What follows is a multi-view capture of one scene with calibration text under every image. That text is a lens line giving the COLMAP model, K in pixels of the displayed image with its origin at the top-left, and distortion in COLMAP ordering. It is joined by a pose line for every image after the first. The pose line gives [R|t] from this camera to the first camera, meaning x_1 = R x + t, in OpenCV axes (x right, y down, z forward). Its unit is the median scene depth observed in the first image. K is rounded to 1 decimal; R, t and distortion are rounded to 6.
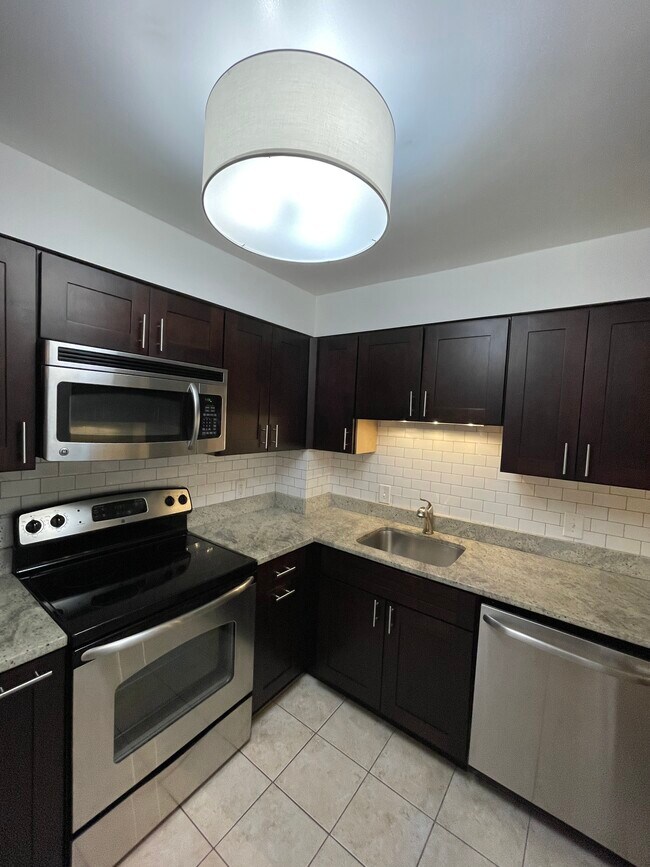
lens RADIAL K [[349.6, 0, 325.0], [0, 349.6, 433.1], [0, 0, 1]] dist [0.001168, 0.000548]
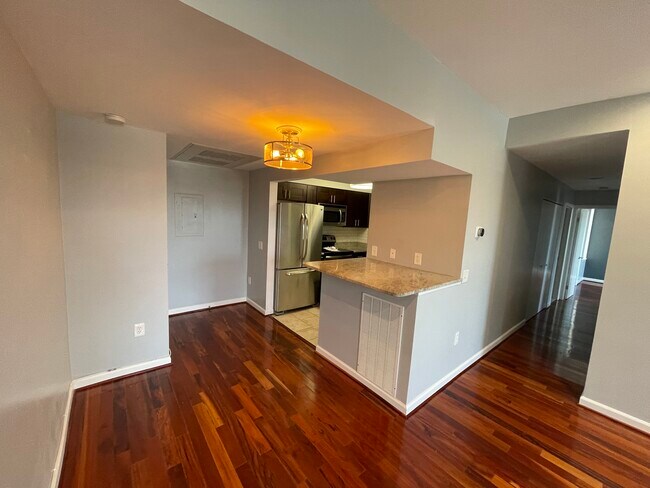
lens RADIAL K [[262.1, 0, 324.7], [0, 262.1, 245.1], [0, 0, 1]] dist [0.001168, 0.000548]
pose [[0.968941, 0.031023, -0.245337, 0.204997], [-0.020807, 0.998809, 0.044121, 0.129120], [0.246413, -0.037646, 0.968433, -1.796863]]
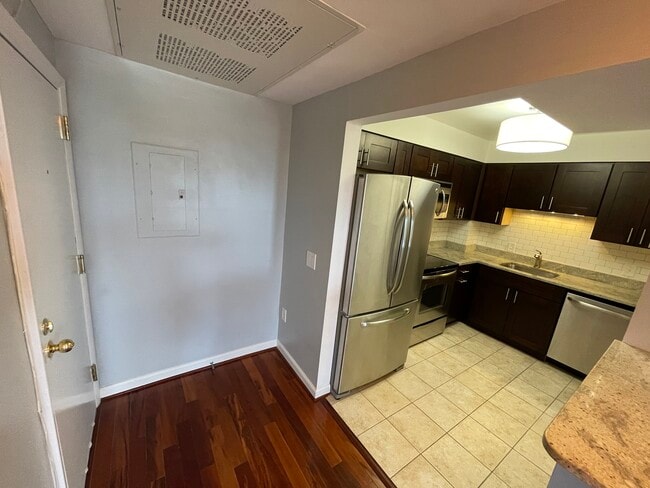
lens RADIAL K [[262.1, 0, 326.2], [0, 262.1, 245.3], [0, 0, 1]] dist [0.001168, 0.000548]
pose [[0.946494, 0.114521, -0.301719, -0.443145], [-0.069807, 0.985437, 0.155051, 0.012587], [0.315082, -0.125693, 0.940705, -0.843924]]
